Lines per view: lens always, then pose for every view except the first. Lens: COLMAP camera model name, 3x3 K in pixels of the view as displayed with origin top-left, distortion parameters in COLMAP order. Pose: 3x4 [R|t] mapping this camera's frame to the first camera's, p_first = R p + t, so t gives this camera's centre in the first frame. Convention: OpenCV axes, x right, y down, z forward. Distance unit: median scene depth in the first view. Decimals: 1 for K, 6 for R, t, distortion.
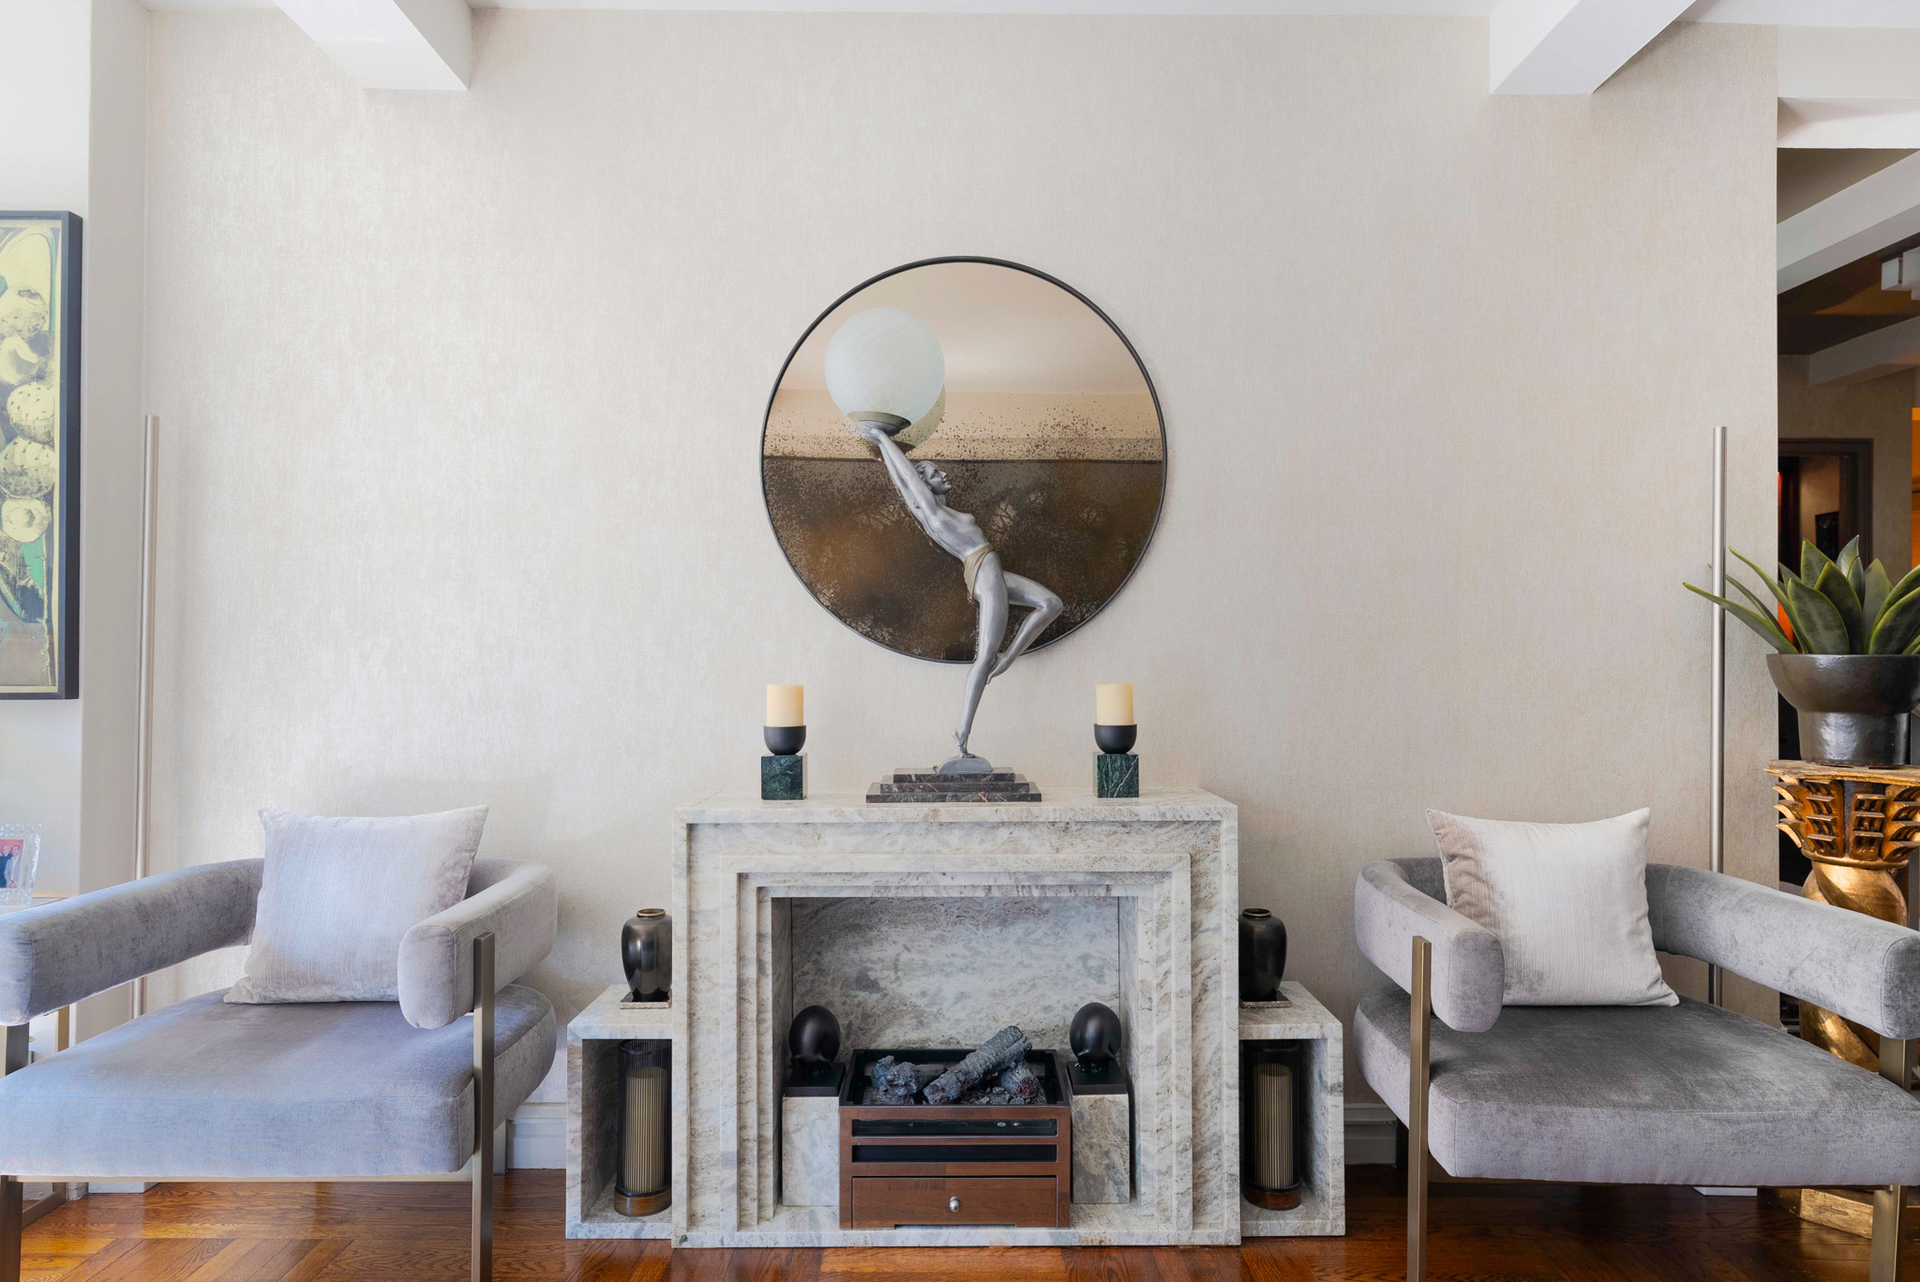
lens RADIAL K [[1092.1, 0, 956.9], [0, 1092.1, 647.7], [0, 0, 1]] dist [0.006304, -0.000392]
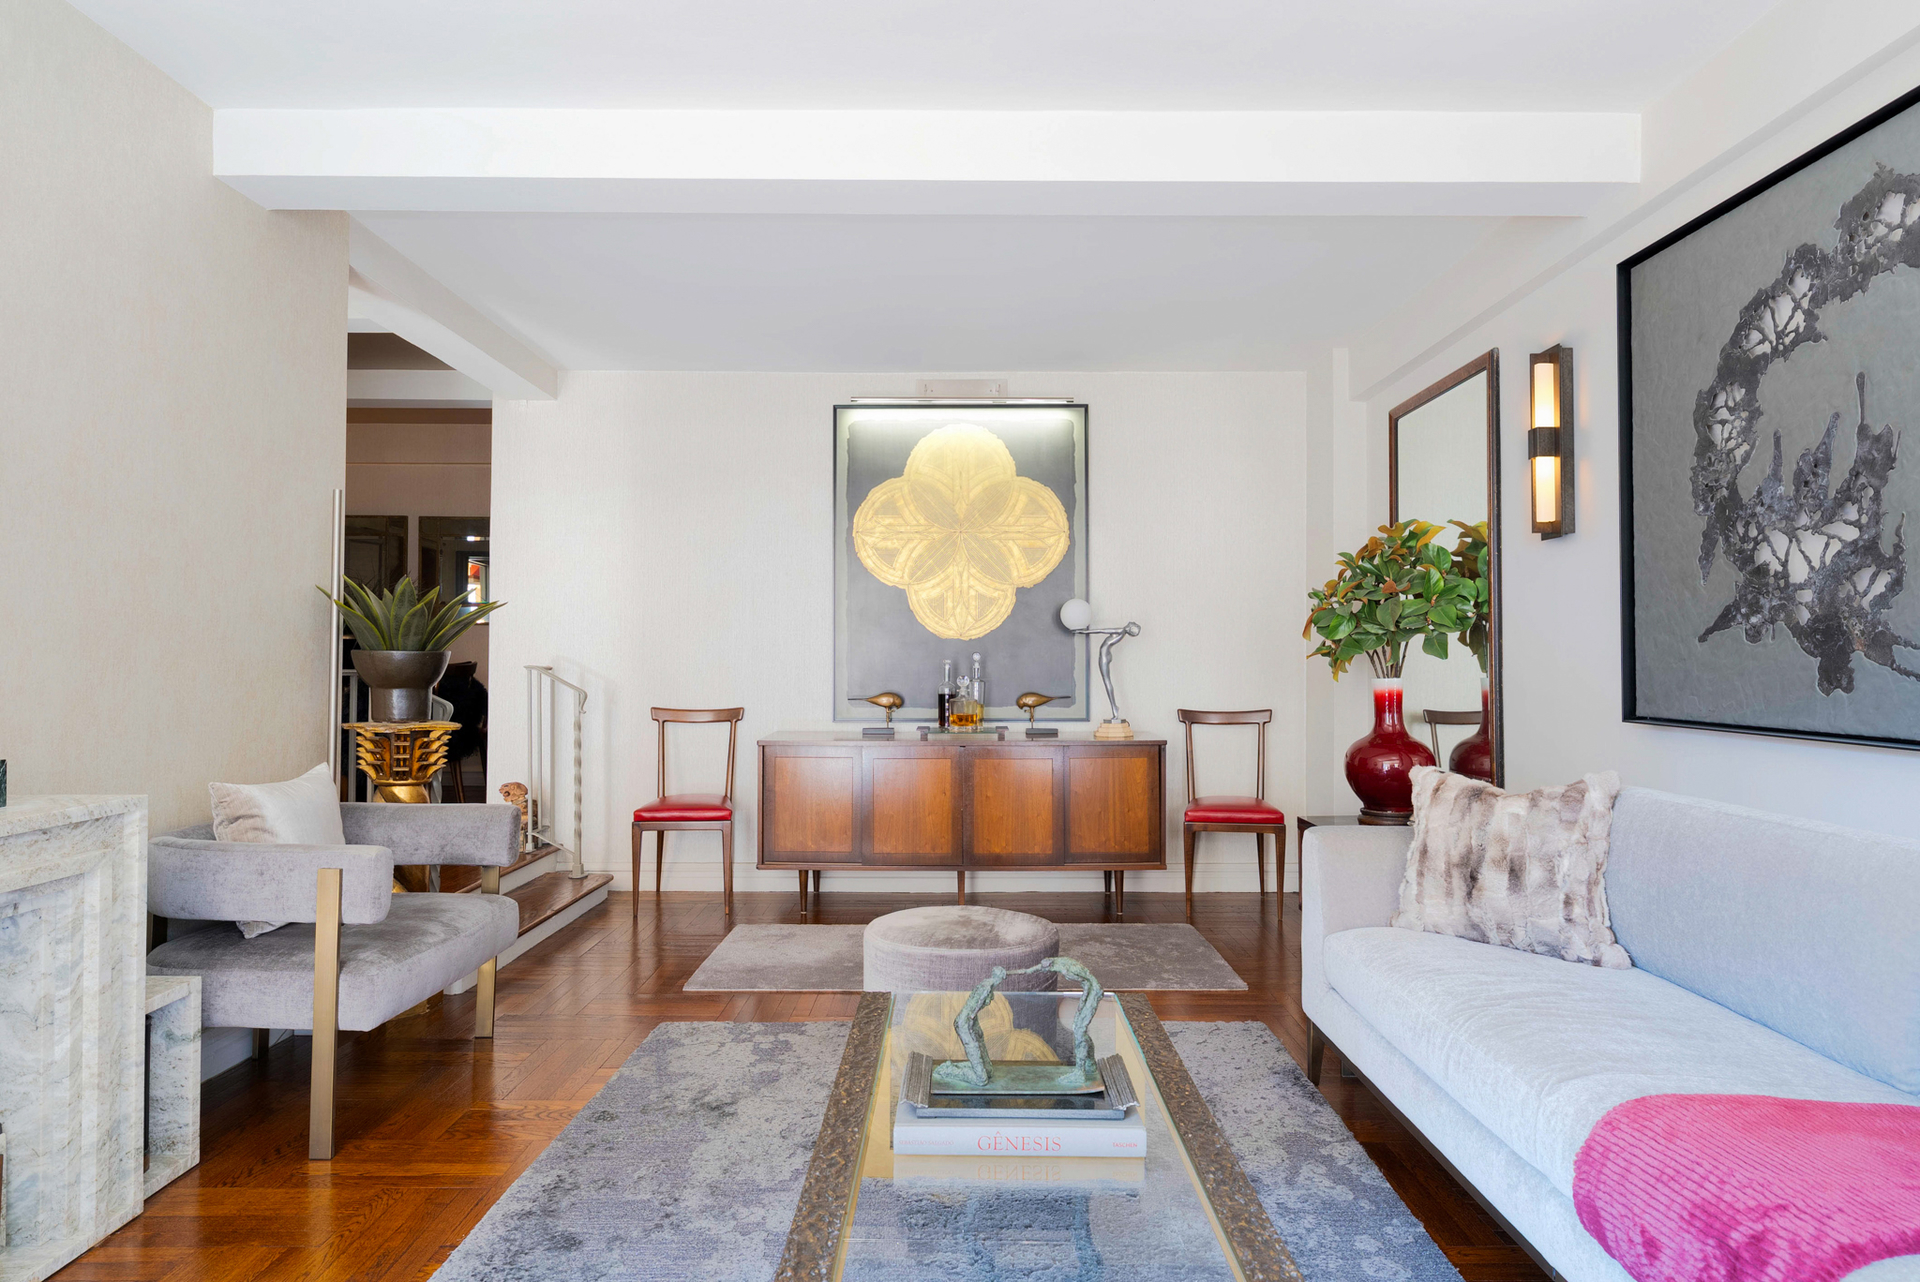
lens RADIAL K [[1092.1, 0, 957.9], [0, 1092.1, 640.9], [0, 0, 1]] dist [0.006304, -0.000392]
pose [[-0.000679, 0.011783, 0.999930, -0.787733], [-0.012488, 0.999853, -0.011791, 0.000036], [-0.999922, -0.012495, -0.000532, 0.221111]]
